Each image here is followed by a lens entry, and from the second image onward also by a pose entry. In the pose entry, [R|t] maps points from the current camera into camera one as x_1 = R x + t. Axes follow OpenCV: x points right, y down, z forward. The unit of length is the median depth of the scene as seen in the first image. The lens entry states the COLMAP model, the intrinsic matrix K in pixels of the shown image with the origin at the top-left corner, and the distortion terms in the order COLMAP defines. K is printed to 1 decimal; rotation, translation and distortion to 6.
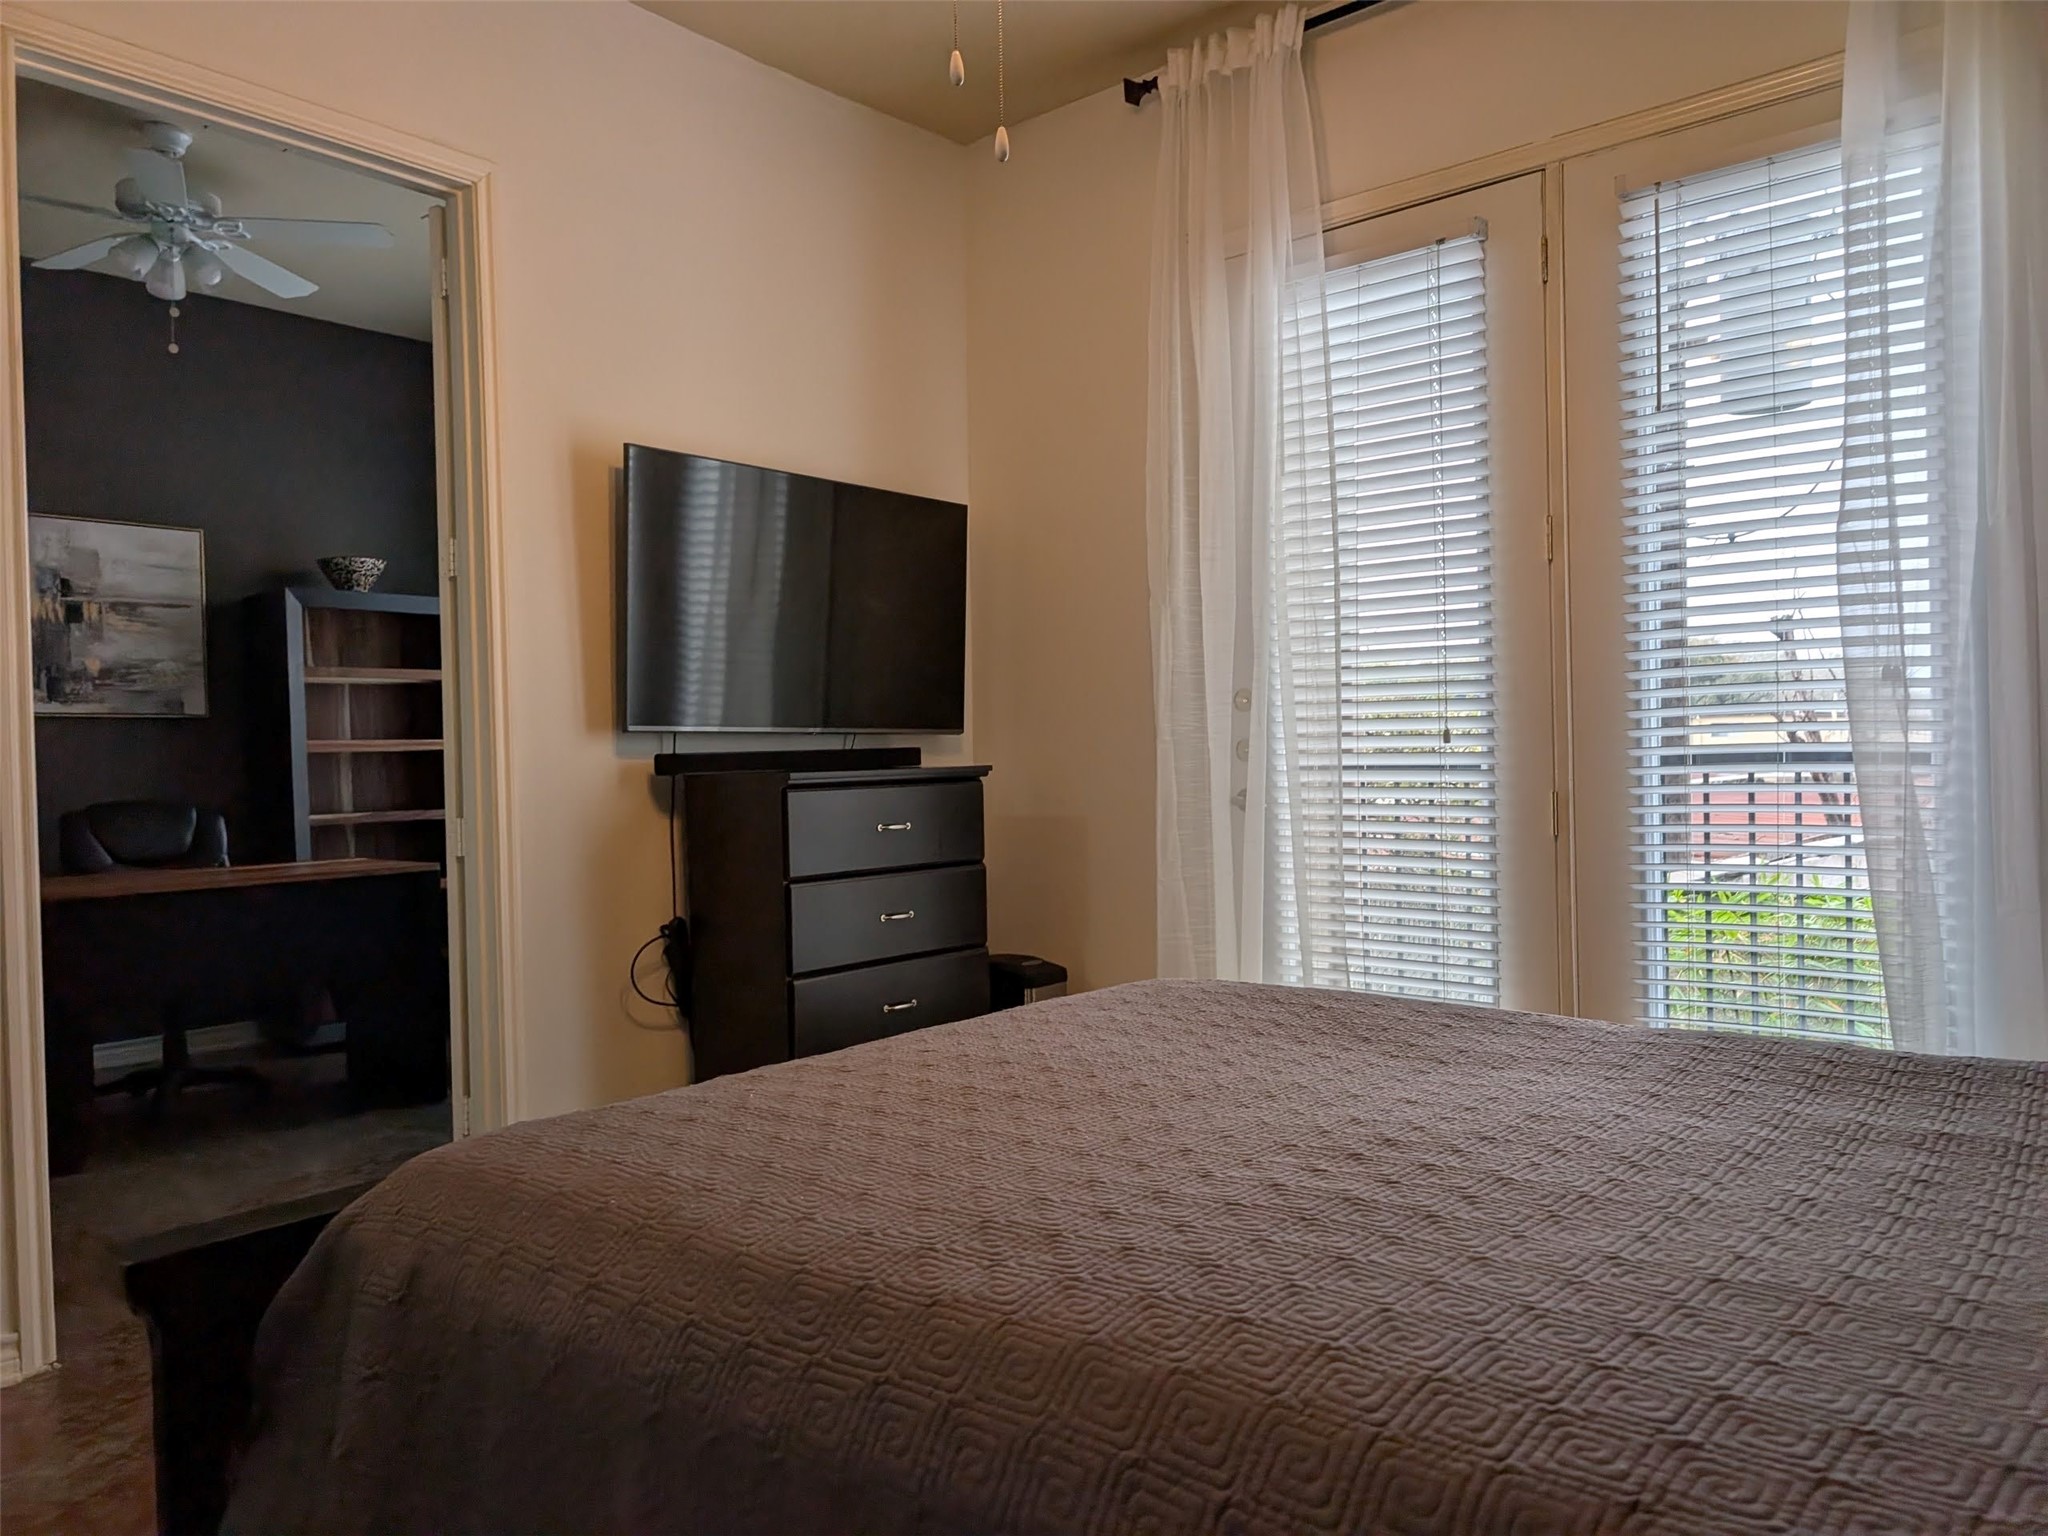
lens RADIAL K [[1472.3, 0, 1033.2], [0, 1472.3, 771.0], [0, 0, 1]] dist [0.008671, -0.000203]
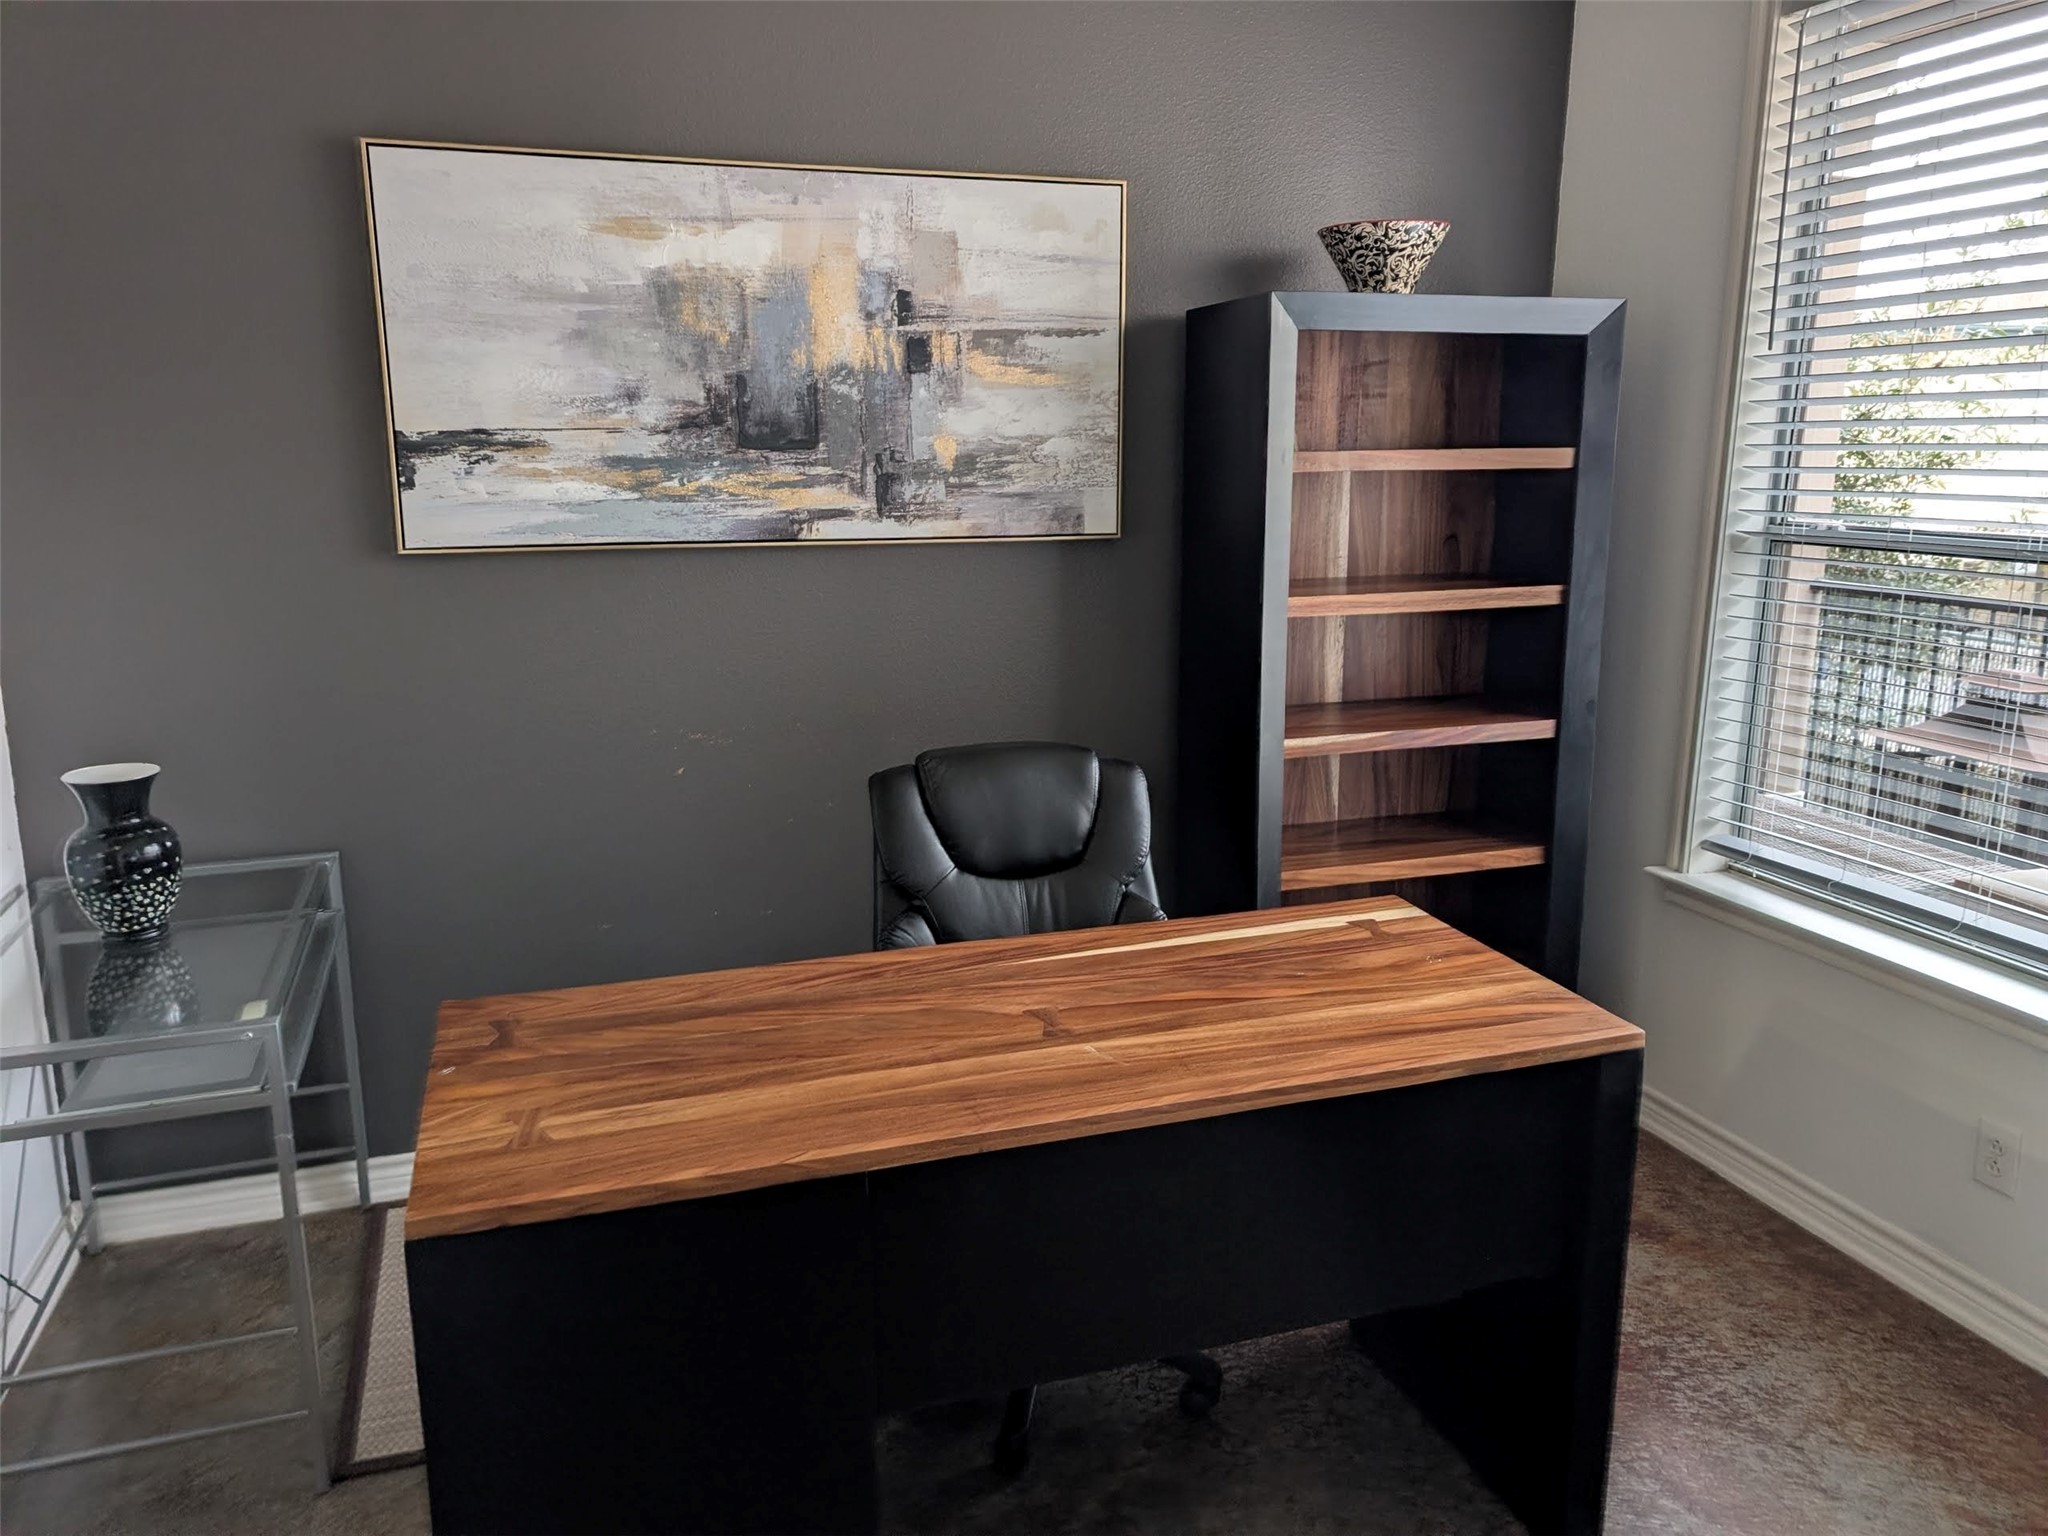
lens RADIAL K [[1472.3, 0, 1022.4], [0, 1472.3, 771.2], [0, 0, 1]] dist [0.008671, -0.000203]
pose [[0.846806, 0.131422, -0.515411, -0.303100], [-0.021623, 0.976700, 0.213516, -0.071388], [0.531463, -0.169662, 0.829917, 0.522948]]
